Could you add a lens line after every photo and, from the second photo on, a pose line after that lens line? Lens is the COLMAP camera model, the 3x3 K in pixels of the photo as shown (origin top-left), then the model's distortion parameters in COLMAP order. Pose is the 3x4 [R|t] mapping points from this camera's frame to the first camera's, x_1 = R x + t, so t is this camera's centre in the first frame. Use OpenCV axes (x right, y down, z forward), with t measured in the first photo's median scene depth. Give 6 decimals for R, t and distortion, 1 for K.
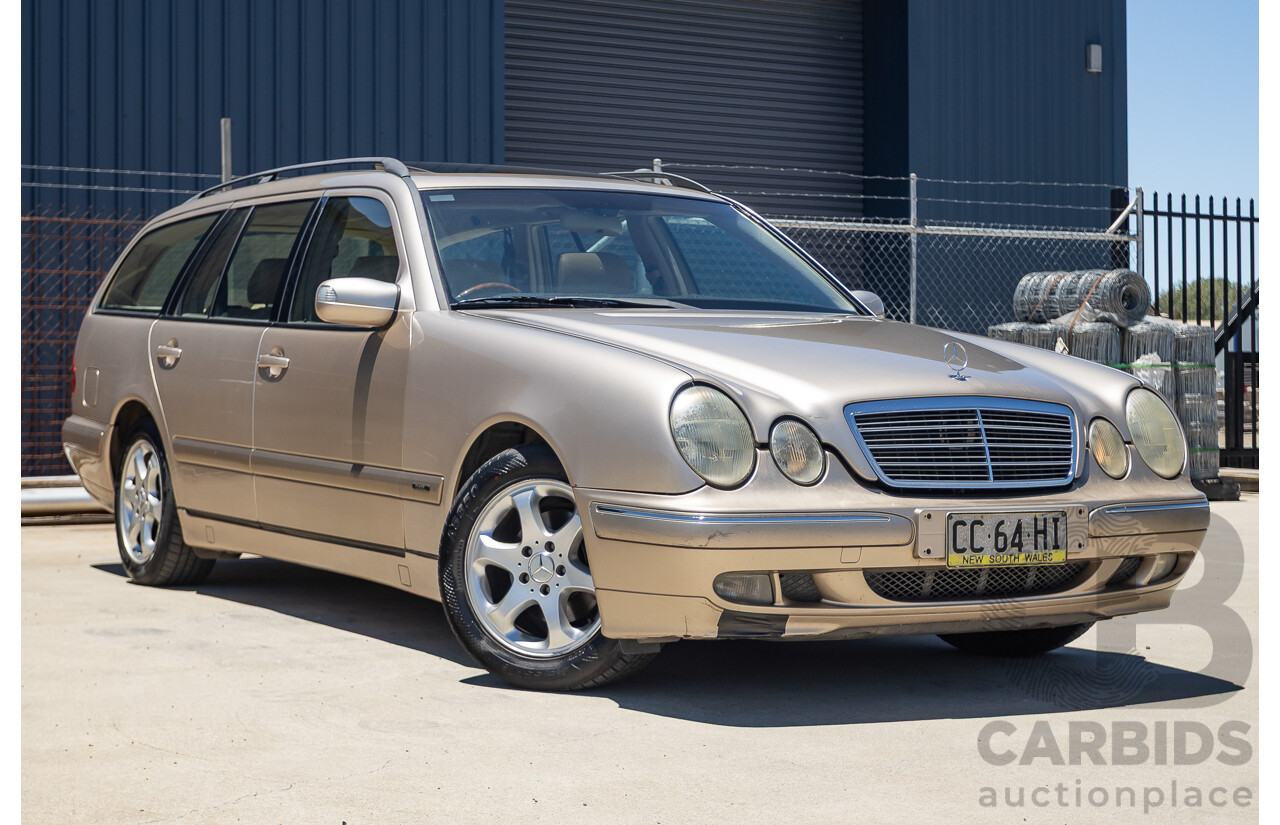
lens RADIAL K [[2187.2, 0, 642.3], [0, 2187.2, 413.3], [0, 0, 1]] dist [-0.032765, 0.000000]
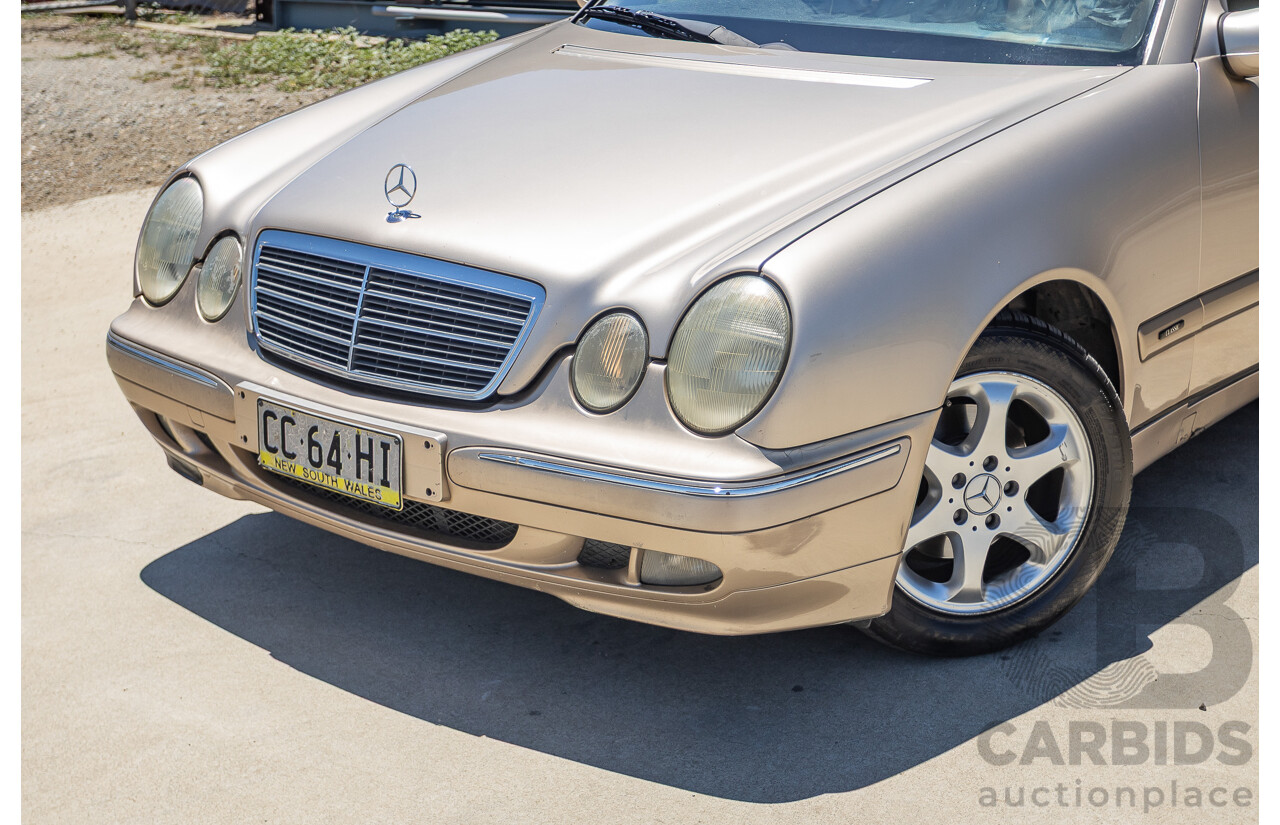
lens RADIAL K [[2151.5, 0, 649.6], [0, 2151.5, 412.3], [0, 0, 1]] dist [-0.015190, 0.000000]
pose [[0.330574, 0.257189, -0.908061, 0.835263], [-0.008067, 0.962888, 0.269781, -0.145991], [0.943746, -0.081857, 0.320381, 0.866932]]
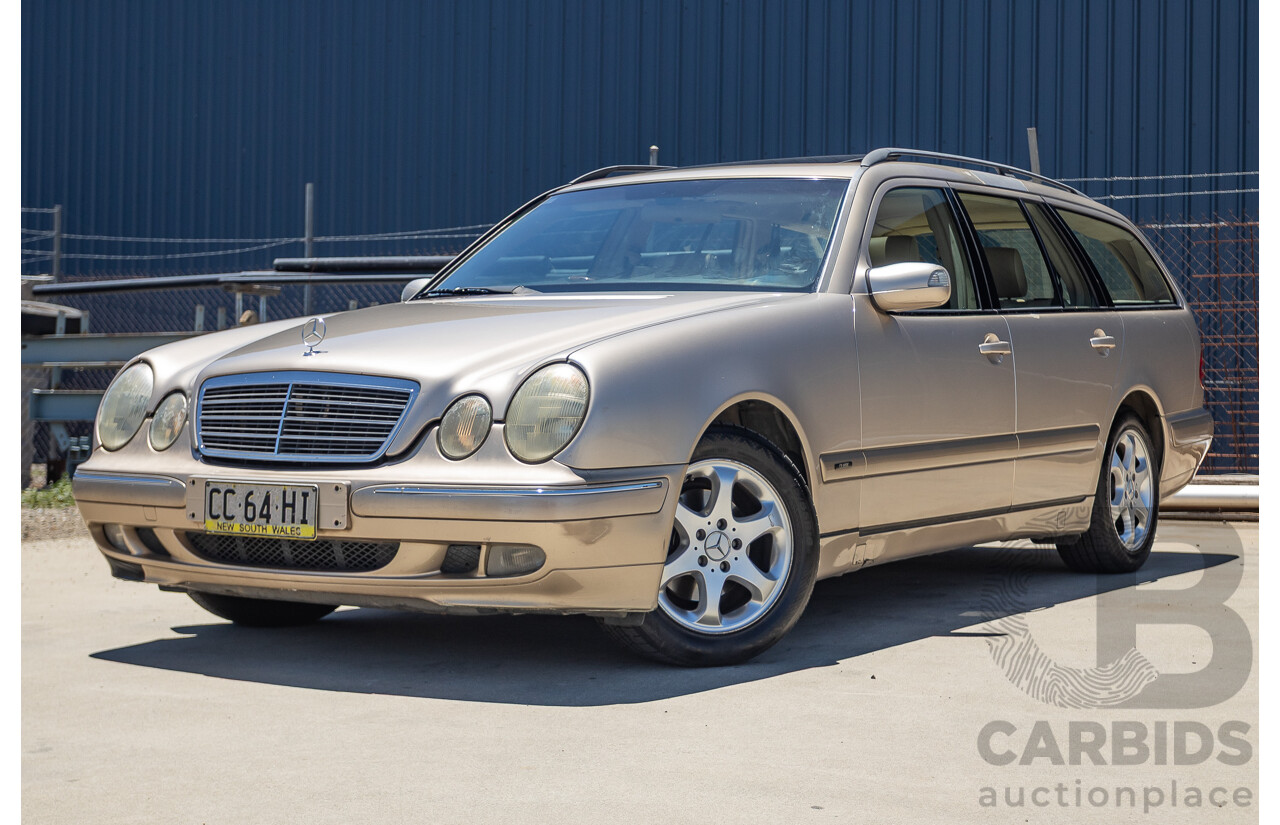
lens RADIAL K [[2187.2, 0, 636.5], [0, 2187.2, 404.8], [0, 0, 1]] dist [-0.032765, 0.000000]
pose [[0.446089, 0.000688, -0.894988, 1.148377], [-0.017242, 0.999821, -0.007825, 0.013411], [0.894823, 0.018922, 0.446021, 0.695945]]
